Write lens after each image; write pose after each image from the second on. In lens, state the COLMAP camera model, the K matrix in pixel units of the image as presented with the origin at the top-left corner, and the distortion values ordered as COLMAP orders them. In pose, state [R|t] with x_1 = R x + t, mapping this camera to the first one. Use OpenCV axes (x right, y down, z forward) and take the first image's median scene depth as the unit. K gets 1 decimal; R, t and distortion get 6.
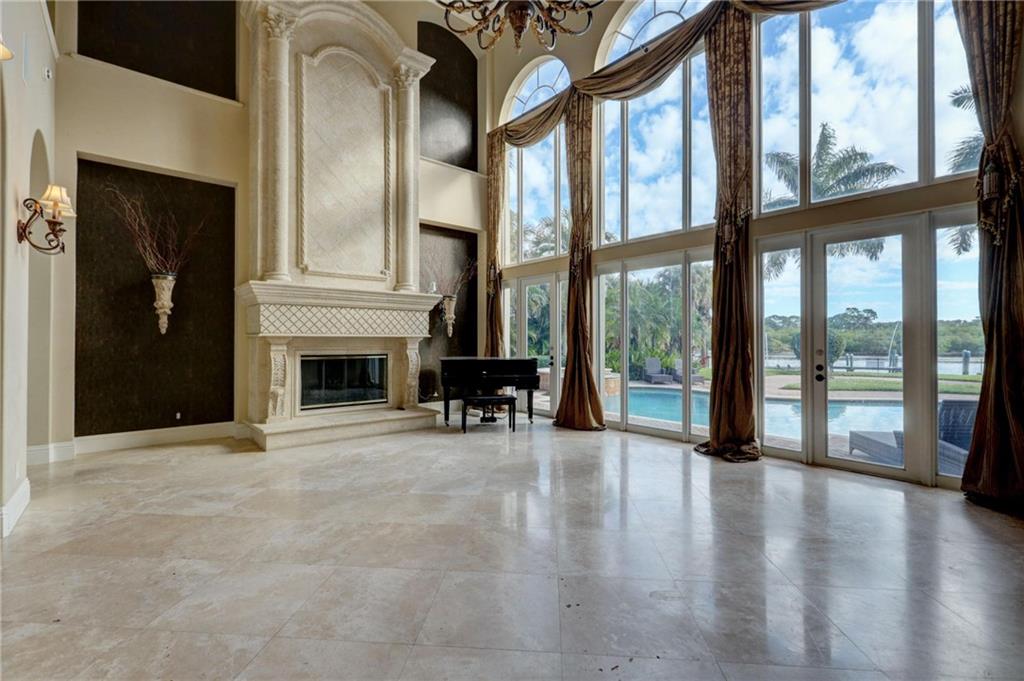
lens RADIAL K [[457.0, 0, 512.0], [0, 457.0, 340.5], [0, 0, 1]] dist [-0.000770, 0.000729]
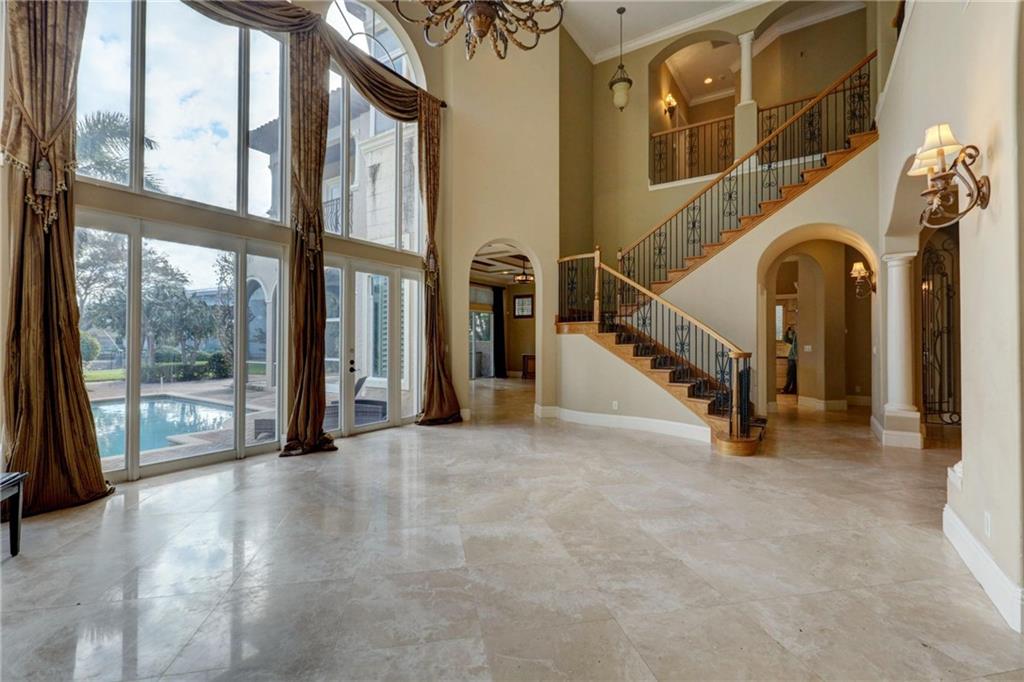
lens RADIAL K [[457.0, 0, 512.0], [0, 457.0, 341.0], [0, 0, 1]] dist [-0.000770, 0.000729]
pose [[-0.288699, 0.002025, 0.957418, -1.086735], [-0.004265, 0.999985, -0.003401, 0.000352], [-0.957411, -0.005065, -0.288686, 1.372520]]
